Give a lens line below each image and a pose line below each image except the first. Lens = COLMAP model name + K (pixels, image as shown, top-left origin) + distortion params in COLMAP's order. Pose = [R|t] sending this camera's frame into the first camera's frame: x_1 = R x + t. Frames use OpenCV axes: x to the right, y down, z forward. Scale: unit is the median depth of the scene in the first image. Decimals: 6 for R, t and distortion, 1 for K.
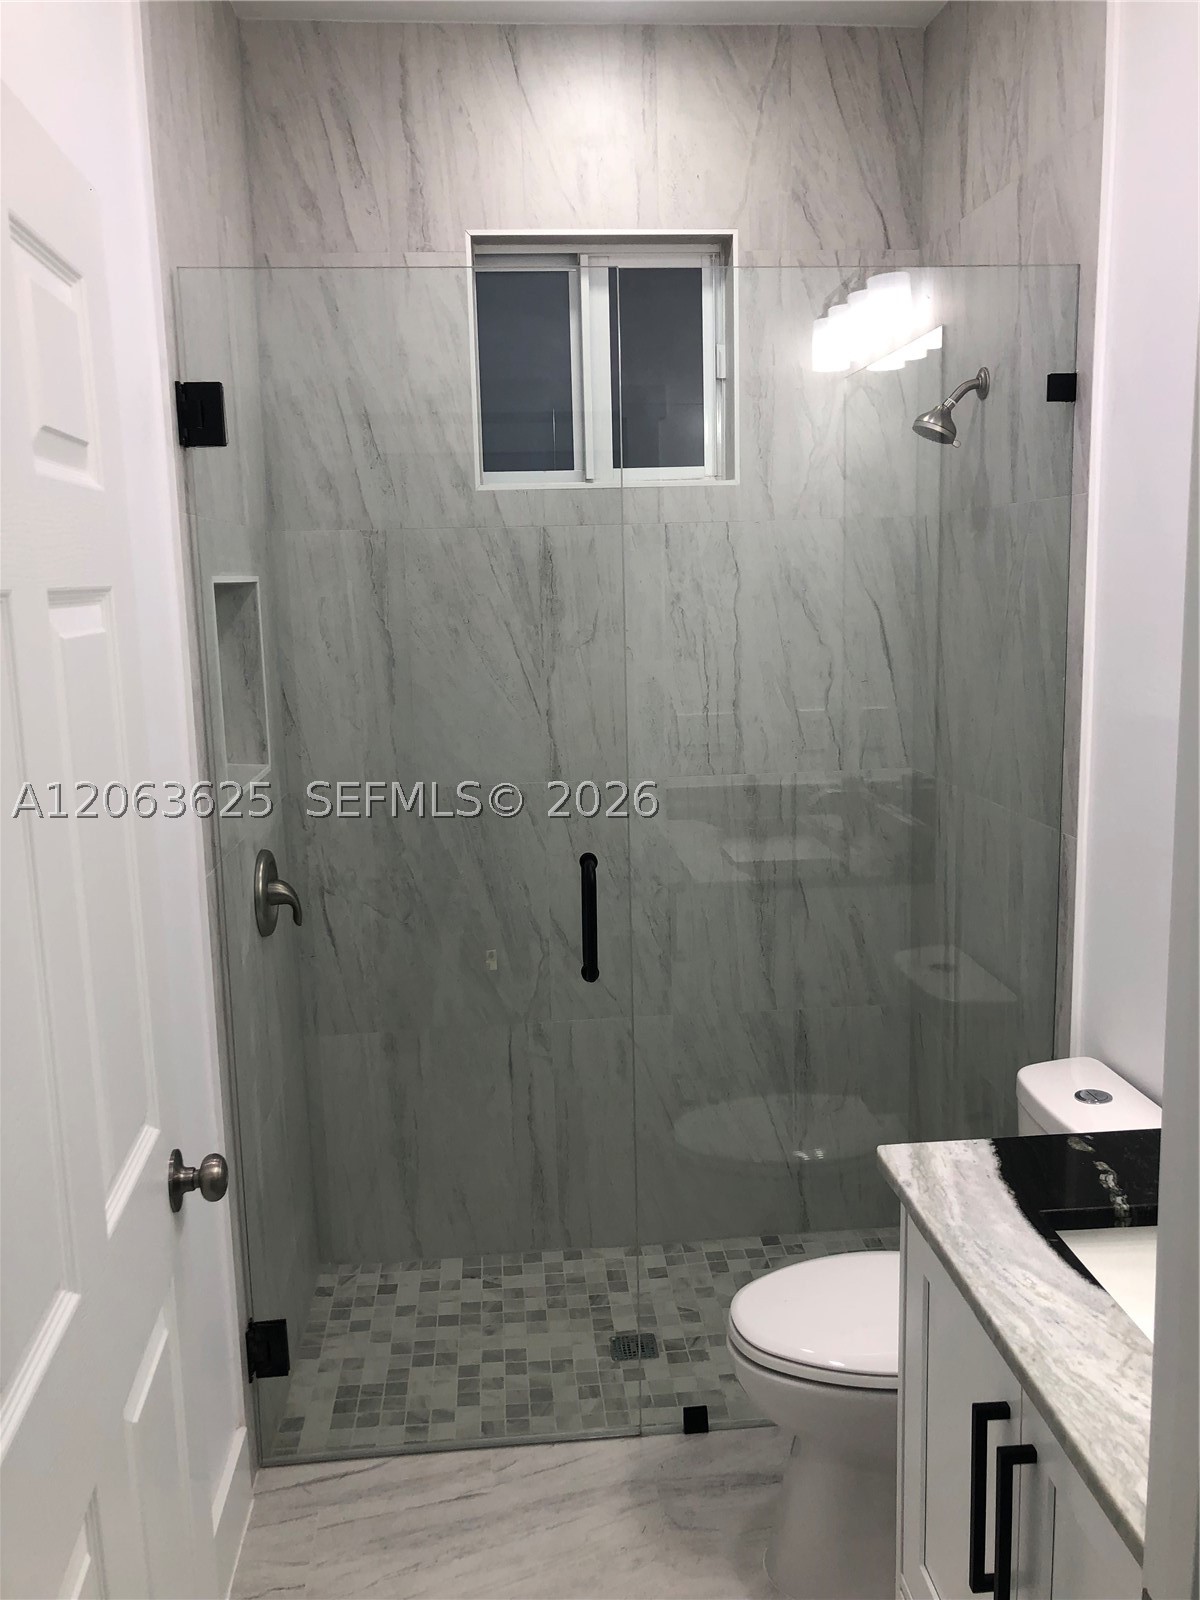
lens RADIAL K [[1312.0, 0, 601.0], [0, 1312.0, 798.9], [0, 0, 1]] dist [0.013159, 0.006371]
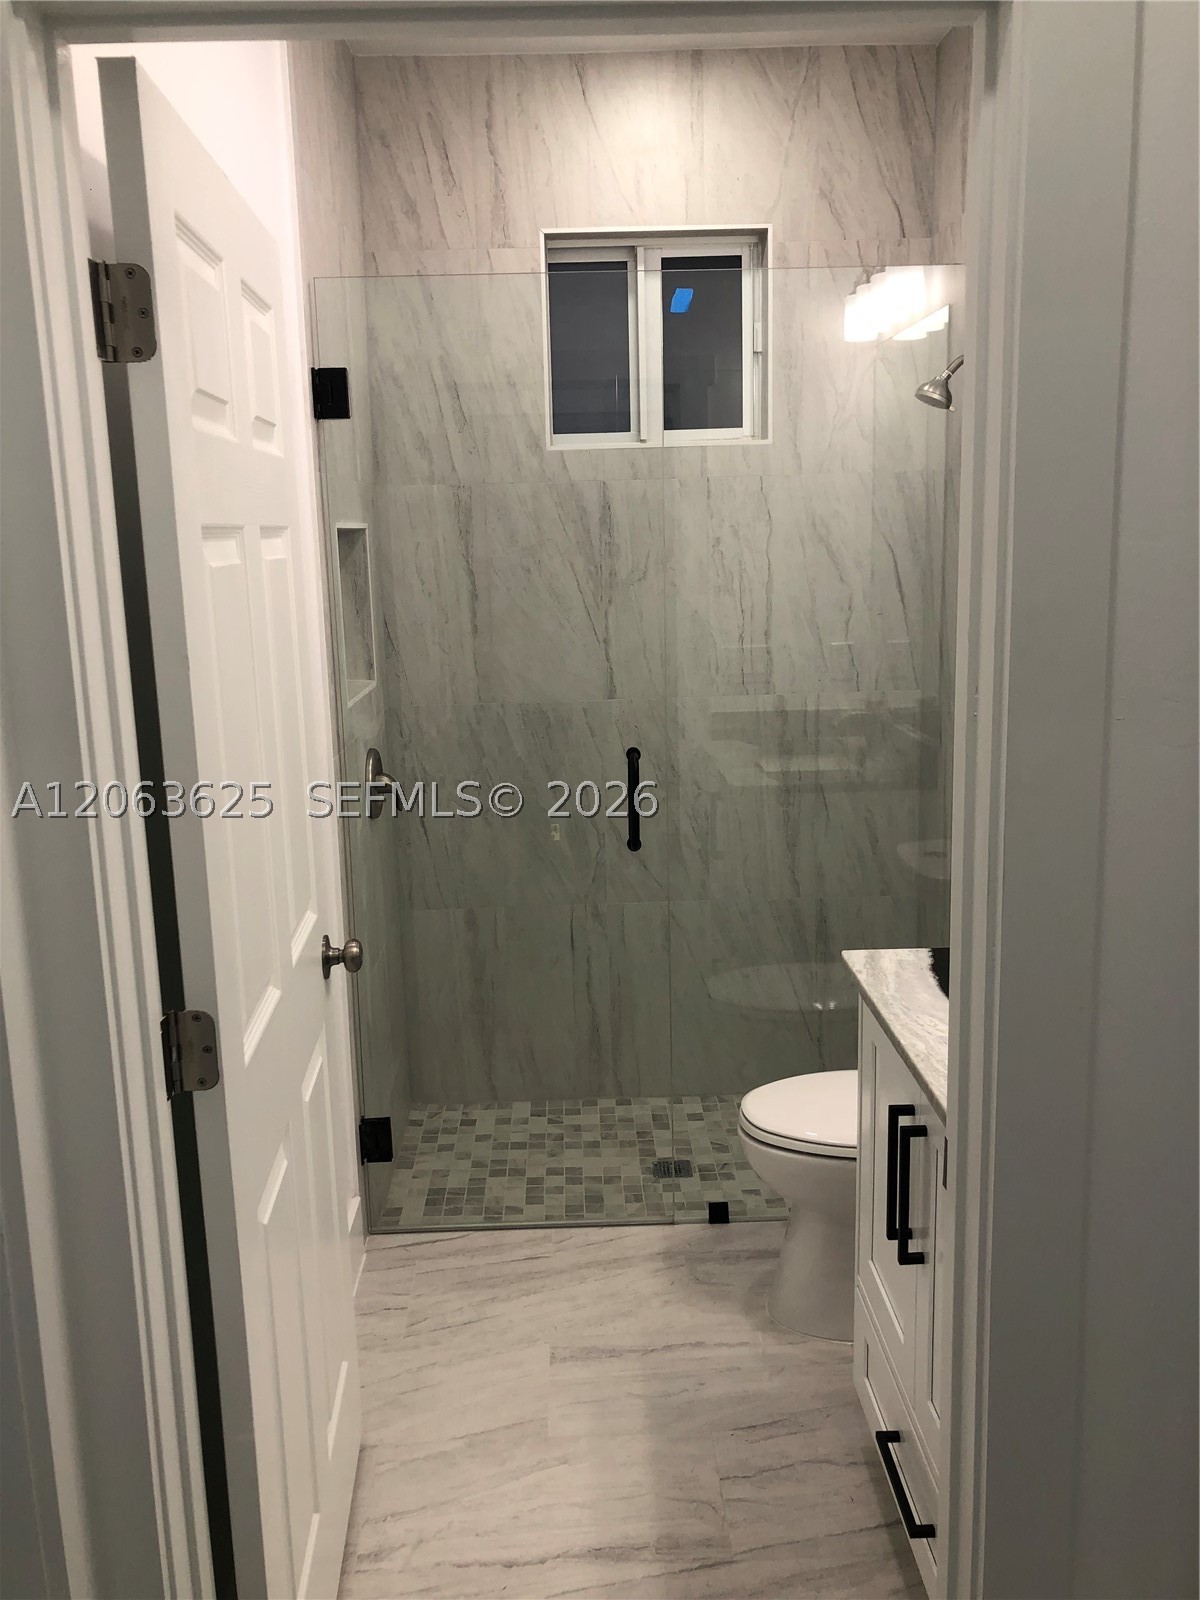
lens RADIAL K [[1312.0, 0, 585.5], [0, 1312.0, 796.6], [0, 0, 1]] dist [0.013159, 0.006371]
pose [[0.997786, 0.011160, -0.065562, 0.022288], [-0.009067, 0.999442, 0.032139, 0.041443], [0.065884, -0.031474, 0.997331, -0.202989]]
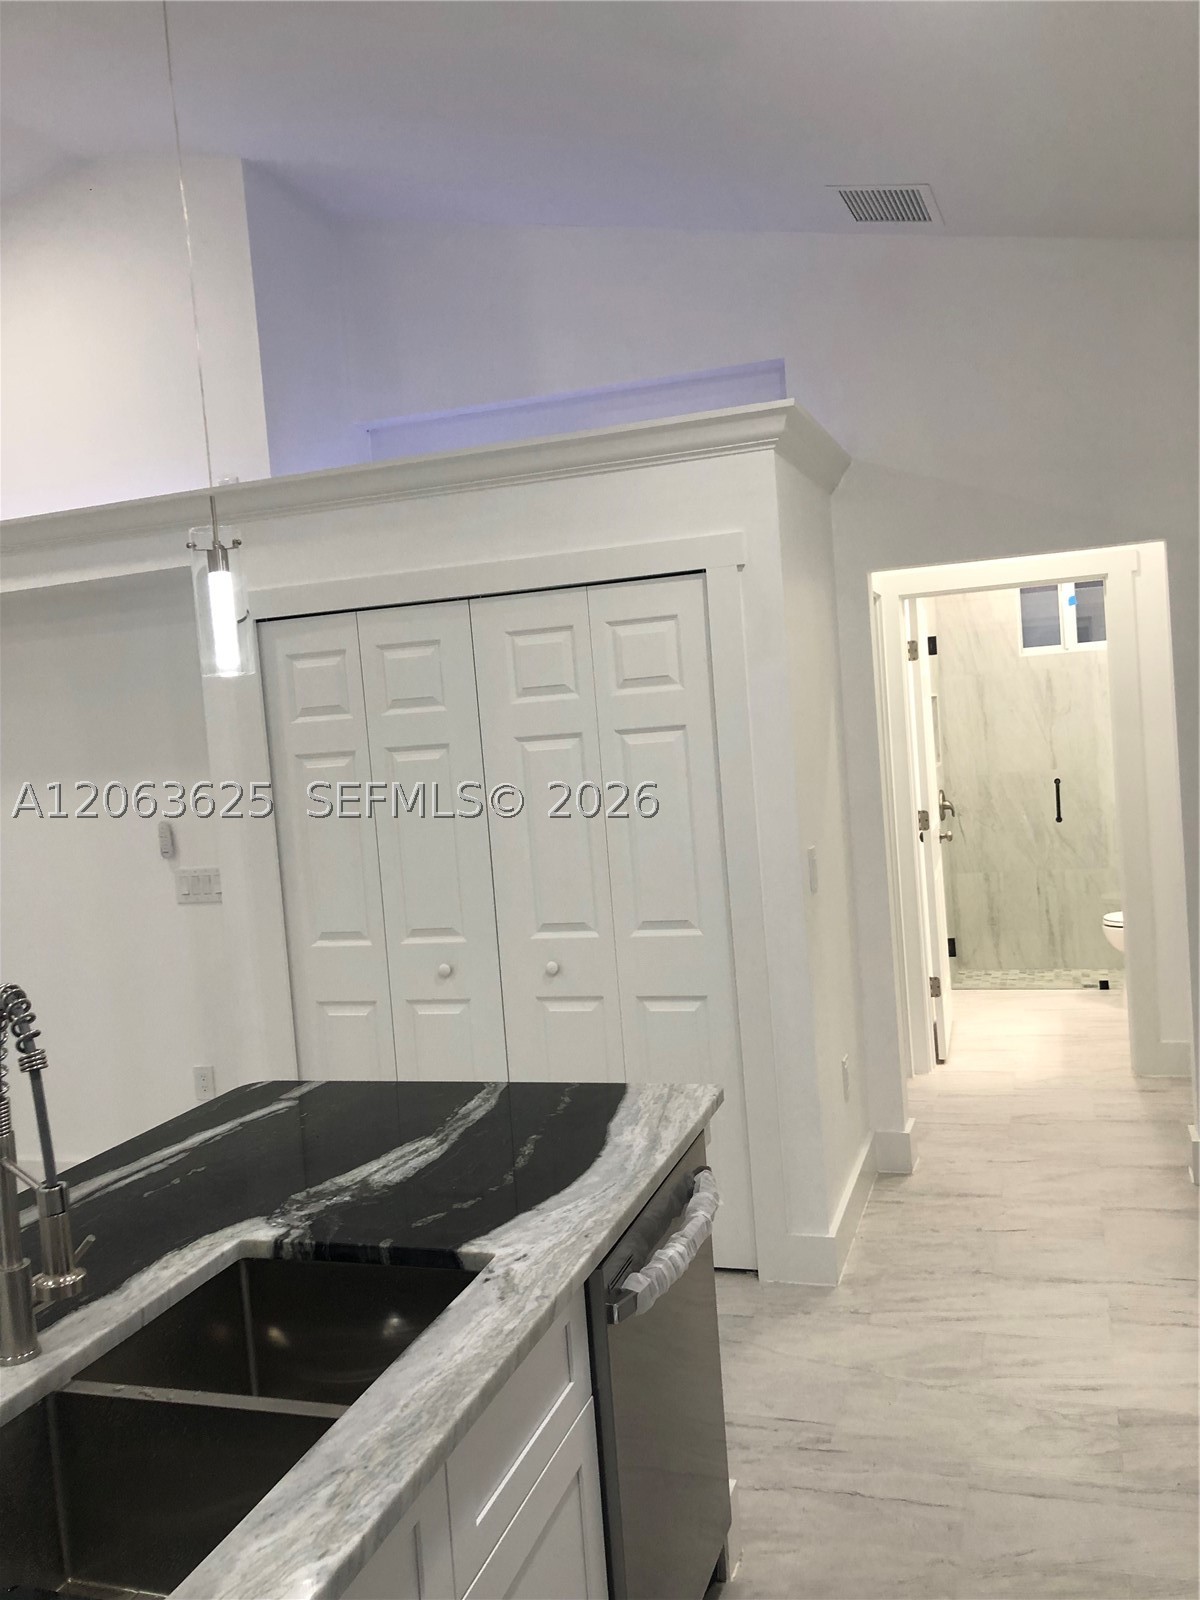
lens RADIAL K [[1312.0, 0, 609.4], [0, 1312.0, 811.6], [0, 0, 1]] dist [0.013159, 0.006371]
pose [[0.912510, -0.022024, -0.408460, 0.234652], [-0.013394, 0.996405, -0.083650, 0.319064], [0.408834, 0.081802, 0.908935, -1.783414]]
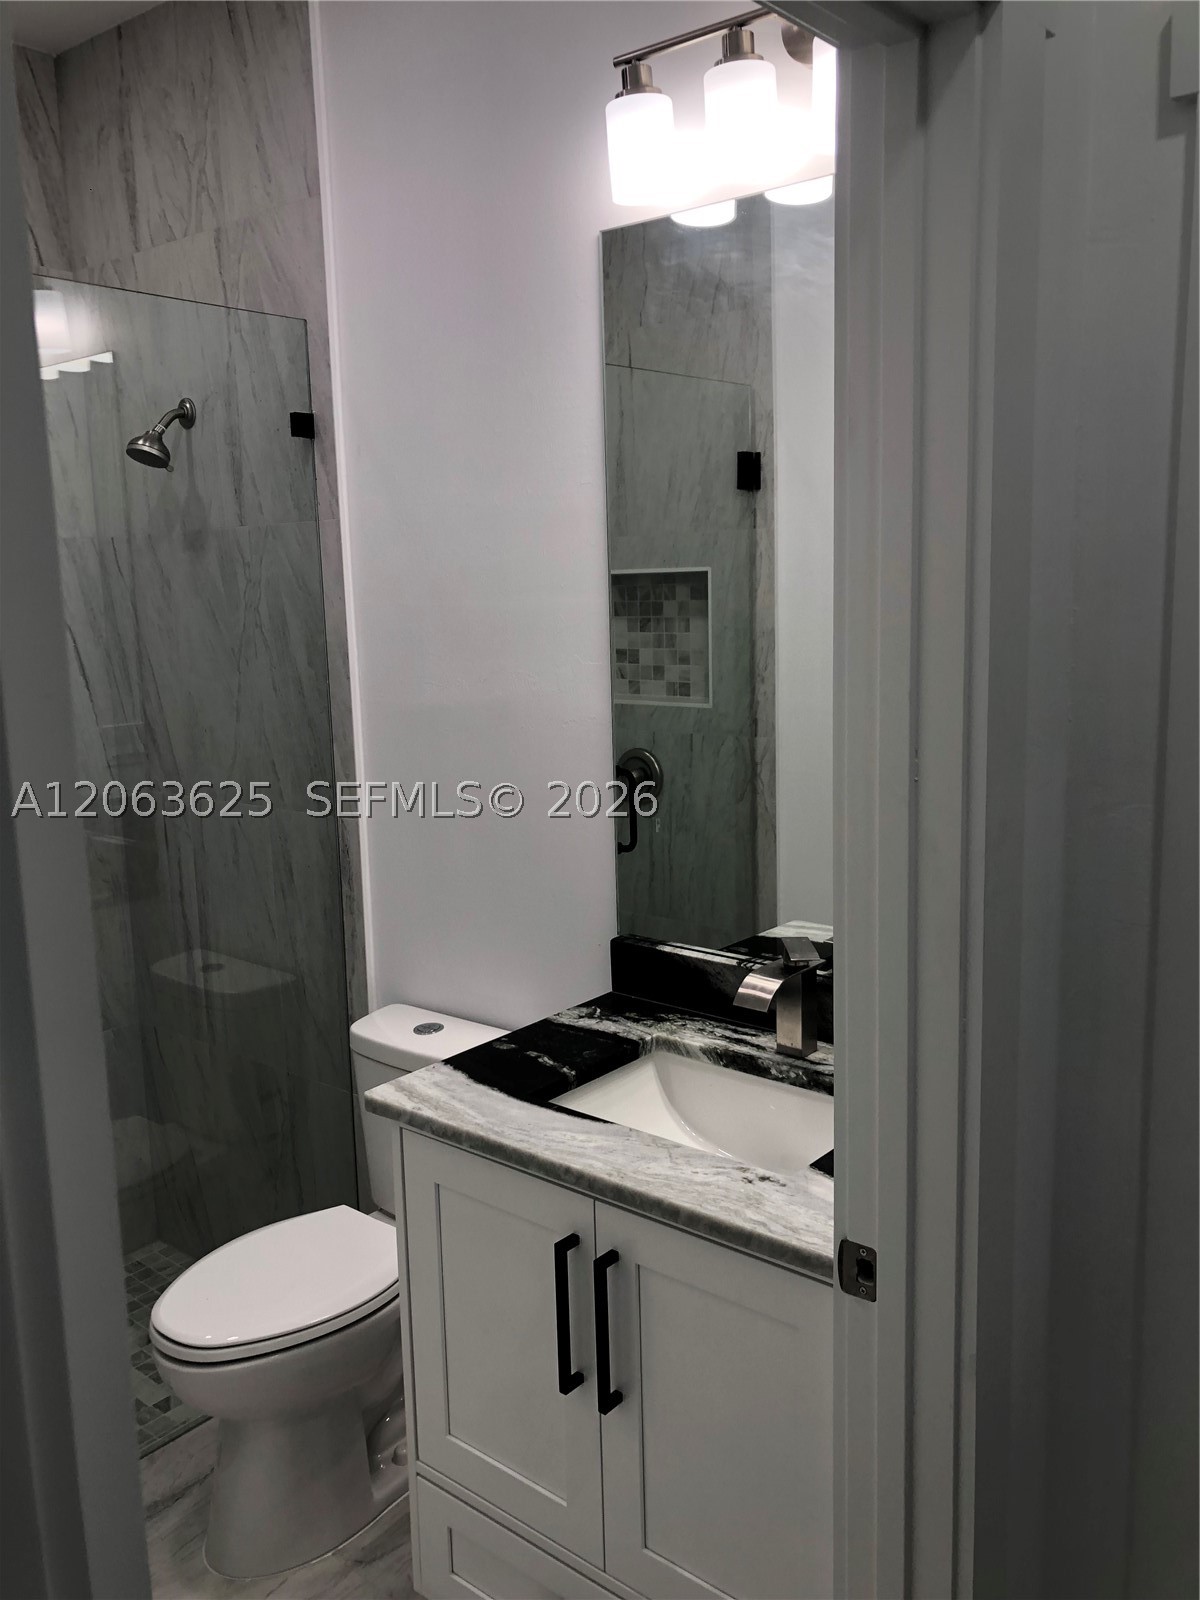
lens RADIAL K [[1312.0, 0, 600.7], [0, 1312.0, 805.9], [0, 0, 1]] dist [0.013159, 0.006371]
pose [[0.703385, -0.113173, 0.701741, -0.246681], [0.128584, 0.991215, 0.030972, 0.008534], [-0.699082, 0.068447, 0.711758, 0.029372]]
